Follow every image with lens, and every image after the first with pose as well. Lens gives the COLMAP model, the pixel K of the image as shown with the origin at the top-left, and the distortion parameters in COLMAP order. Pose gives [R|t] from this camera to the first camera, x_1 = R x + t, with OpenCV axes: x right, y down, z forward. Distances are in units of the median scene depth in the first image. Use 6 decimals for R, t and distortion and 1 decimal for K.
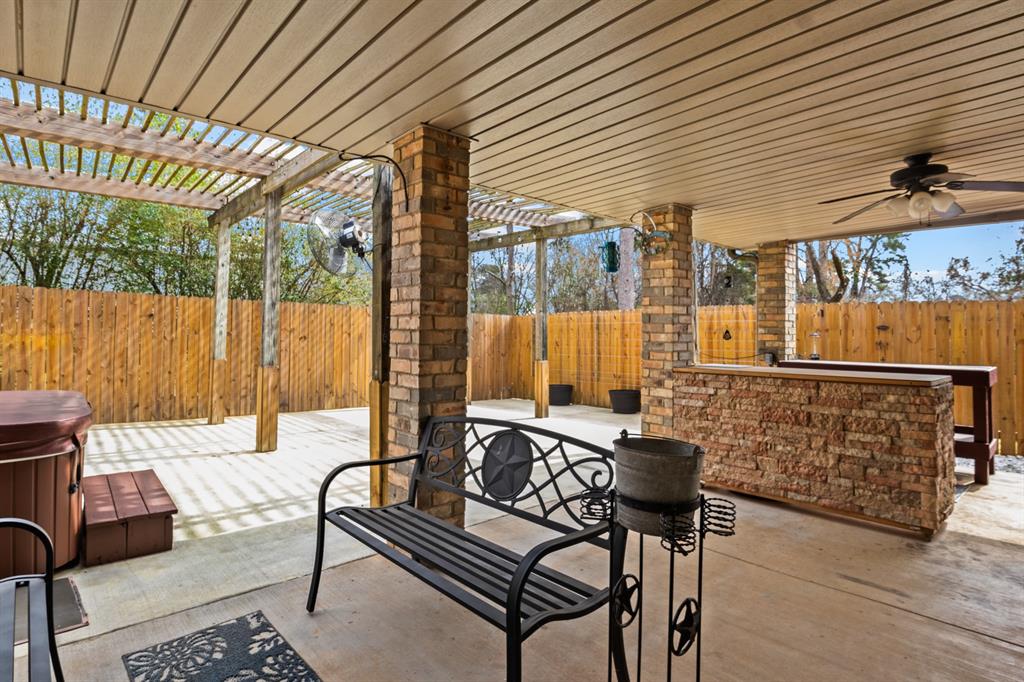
lens RADIAL K [[527.4, 0, 512.1], [0, 527.4, 314.7], [0, 0, 1]] dist [-0.010341, -0.000779]
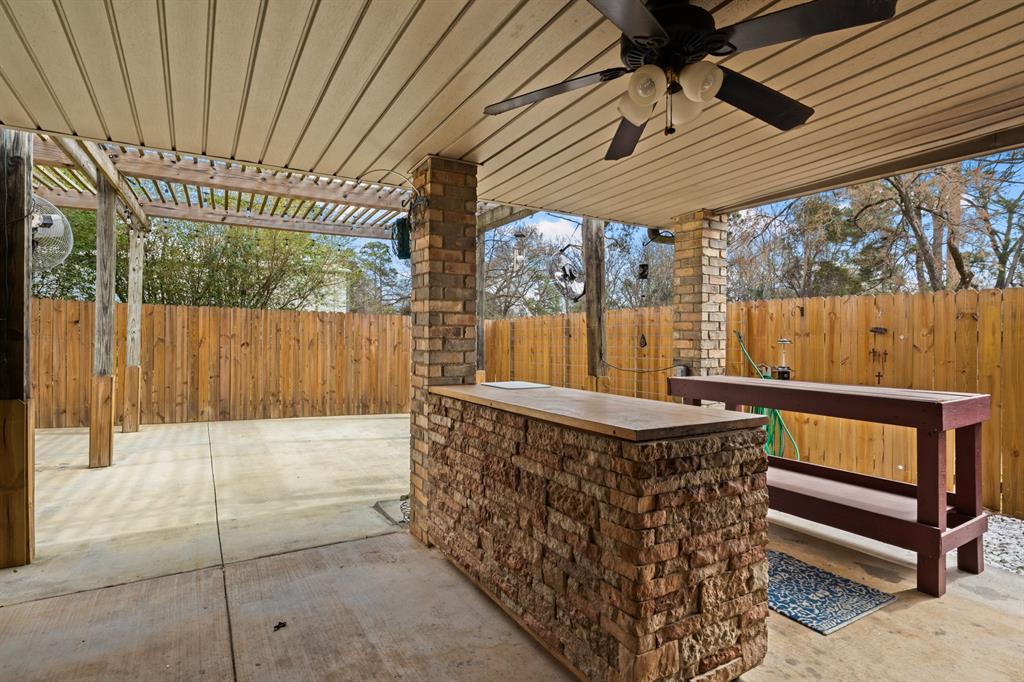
lens RADIAL K [[512.4, 0, 511.3], [0, 512.4, 335.3], [0, 0, 1]] dist [0.002576, 0.000534]
pose [[0.980517, -0.003405, -0.196403, 0.394356], [0.008794, 0.999608, 0.026571, 0.009307], [0.196236, -0.027781, 0.980163, 0.245552]]
